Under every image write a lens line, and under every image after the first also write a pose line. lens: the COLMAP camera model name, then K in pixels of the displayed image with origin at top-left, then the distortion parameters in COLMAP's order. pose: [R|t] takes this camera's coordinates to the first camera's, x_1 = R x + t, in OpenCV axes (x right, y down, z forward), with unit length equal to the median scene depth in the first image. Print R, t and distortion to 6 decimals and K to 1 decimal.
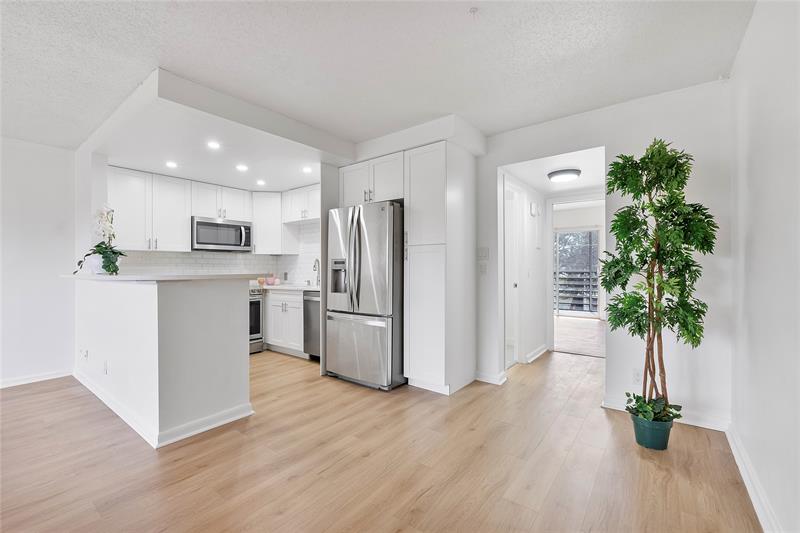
lens RADIAL K [[339.6, 0, 404.2], [0, 339.6, 269.6], [0, 0, 1]] dist [-0.009864, -0.000907]
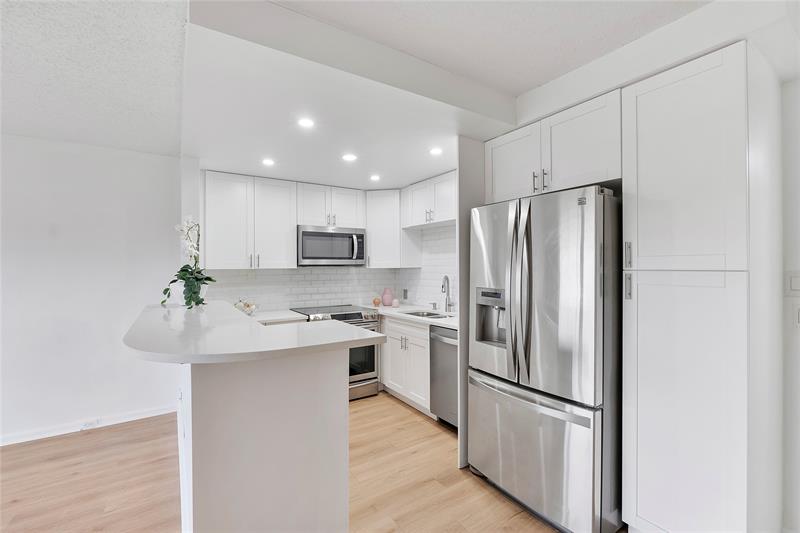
lens RADIAL K [[339.6, 0, 404.7], [0, 339.6, 263.4], [0, 0, 1]] dist [-0.009864, -0.000907]
pose [[0.944923, -0.003913, -0.327270, -0.142532], [0.001240, 0.999964, -0.008375, -0.073912], [0.327291, 0.007508, 0.944894, 0.389993]]
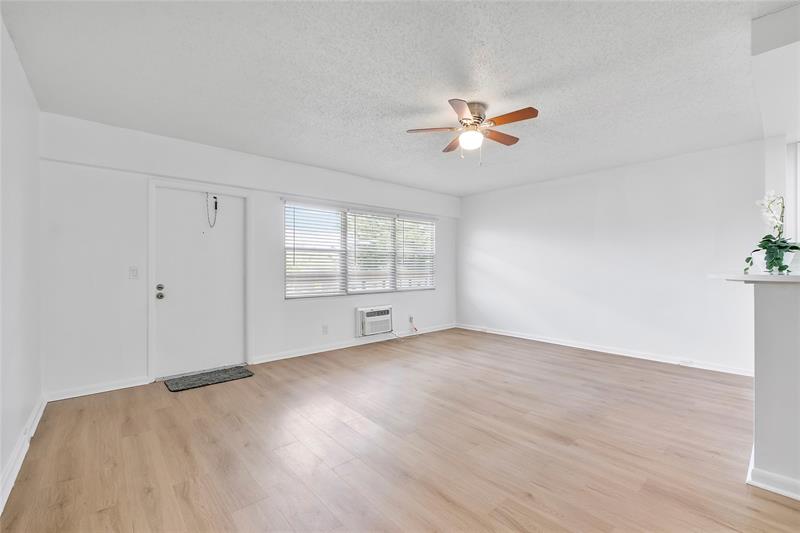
lens RADIAL K [[339.6, 0, 400.7], [0, 339.6, 267.8], [0, 0, 1]] dist [-0.009864, -0.000907]
pose [[-0.207527, 0.005208, -0.978215, 0.157256], [-0.000311, 0.999985, 0.005389, -0.001095], [0.978229, 0.001422, -0.207522, 0.219633]]
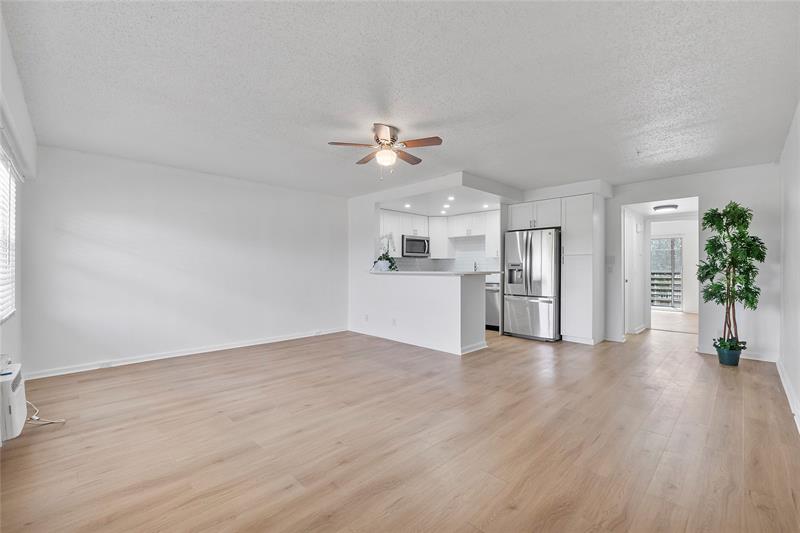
lens RADIAL K [[339.6, 0, 398.7], [0, 339.6, 267.9], [0, 0, 1]] dist [-0.009864, -0.000907]
pose [[0.988678, 0.005525, -0.149954, -0.518729], [-0.006162, 0.999974, -0.003781, 0.002056], [0.149929, 0.004662, 0.988686, -0.726279]]
